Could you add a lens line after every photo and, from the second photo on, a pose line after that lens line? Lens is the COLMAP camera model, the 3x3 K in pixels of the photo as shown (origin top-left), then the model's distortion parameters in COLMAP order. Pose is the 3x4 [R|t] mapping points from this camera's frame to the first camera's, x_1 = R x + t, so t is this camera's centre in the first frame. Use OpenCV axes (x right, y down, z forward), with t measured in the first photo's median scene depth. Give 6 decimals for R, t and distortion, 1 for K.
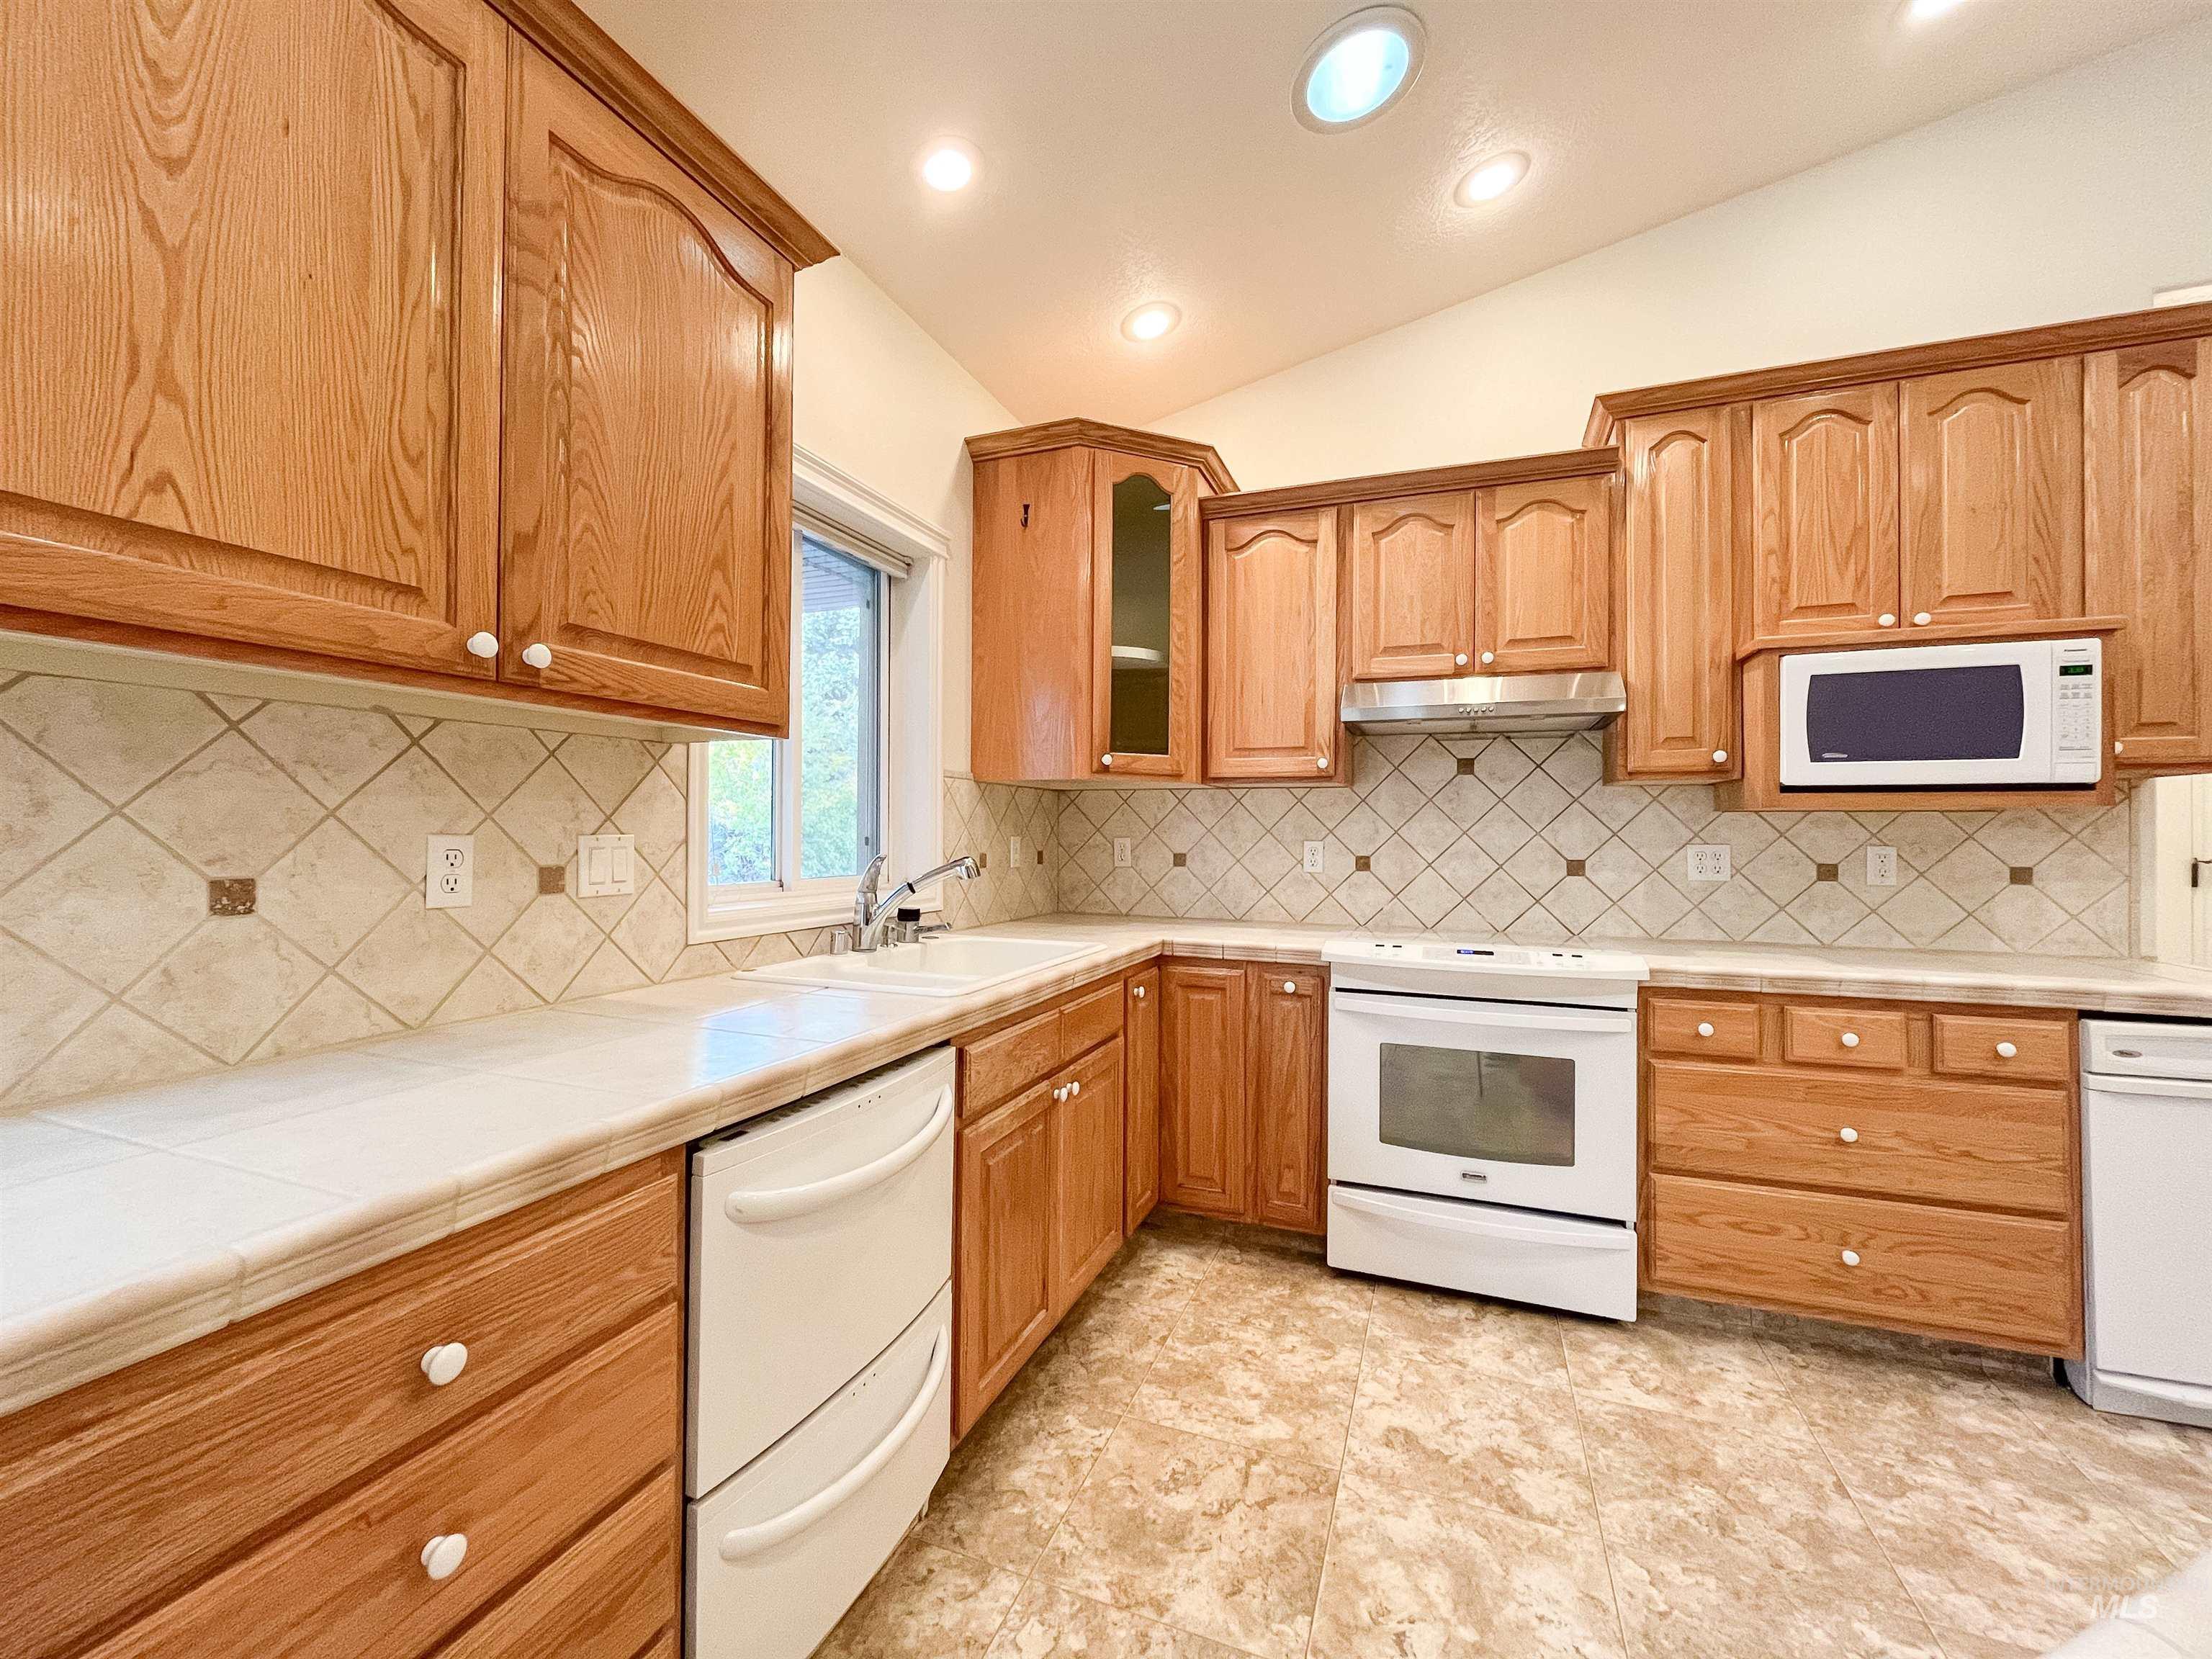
lens RADIAL K [[899.1, 0, 1101.1], [0, 899.1, 825.1], [0, 0, 1]] dist [-0.004435, -0.000003]
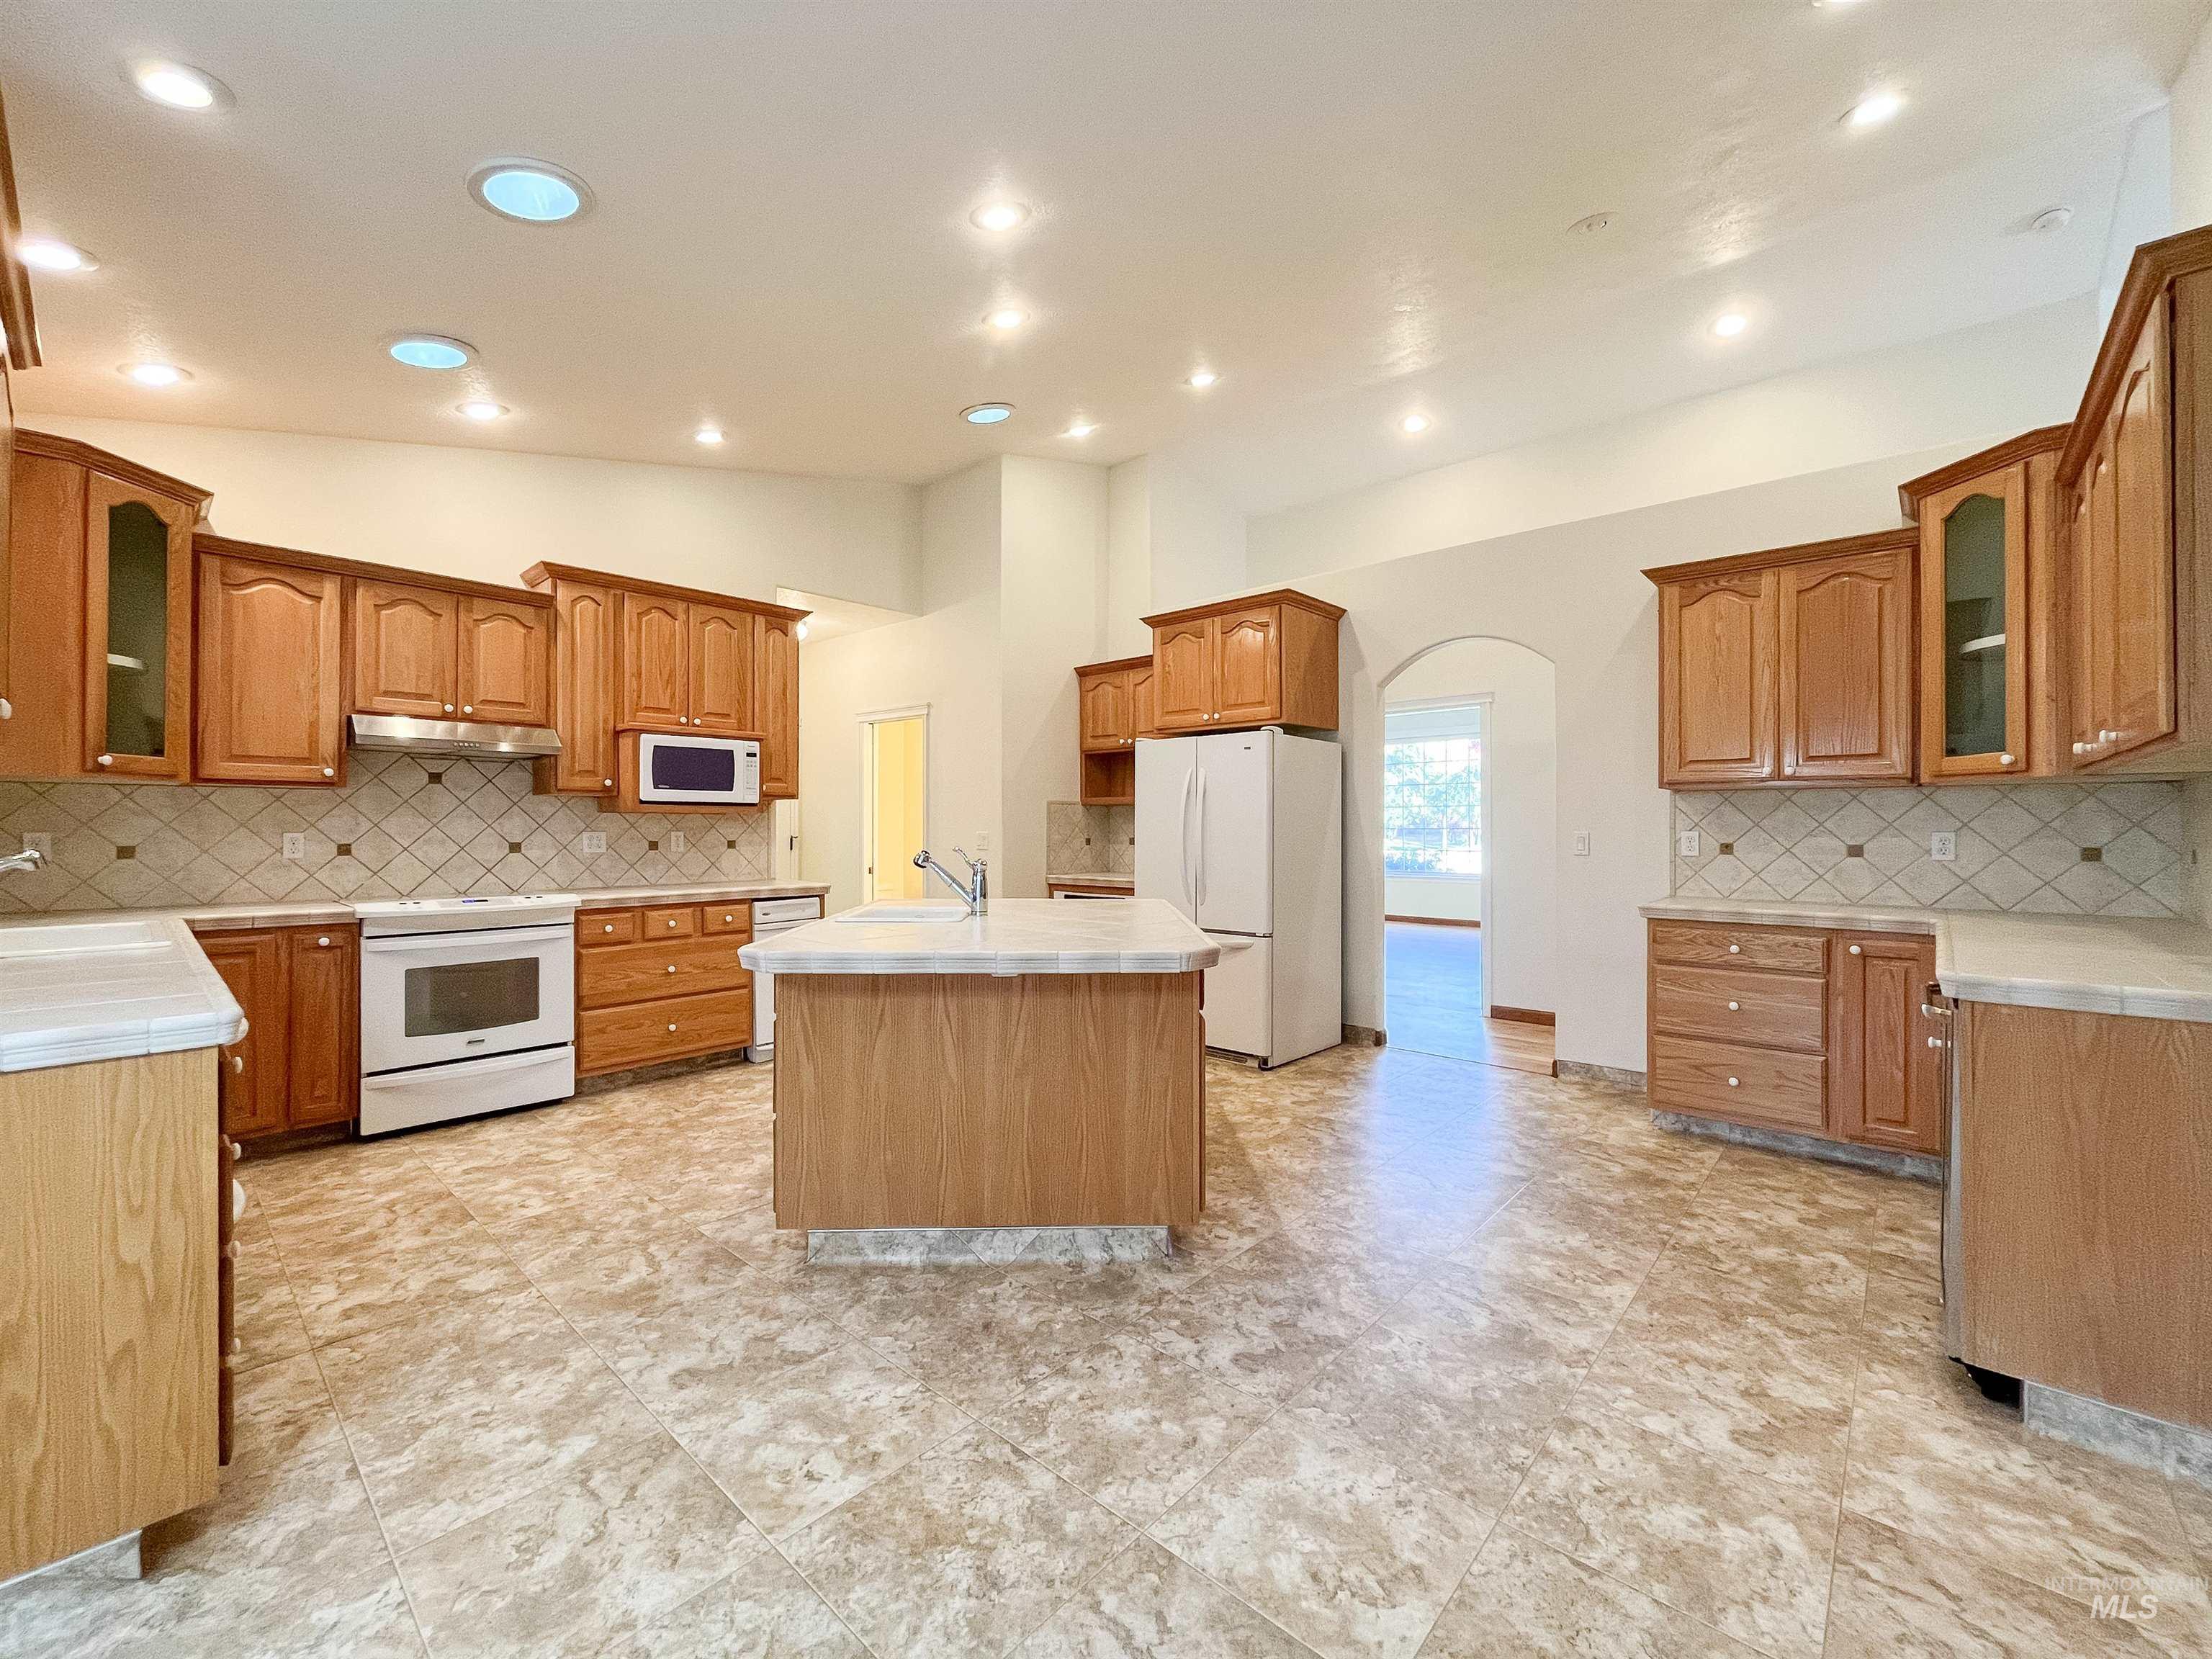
lens RADIAL K [[899.1, 0, 1101.1], [0, 899.1, 825.1], [0, 0, 1]] dist [-0.004435, -0.000003]
pose [[0.358395, -0.005052, 0.933556, -0.638320], [-0.006597, 0.999947, 0.007944, -0.011841], [-0.933547, -0.009006, 0.358342, -0.573366]]
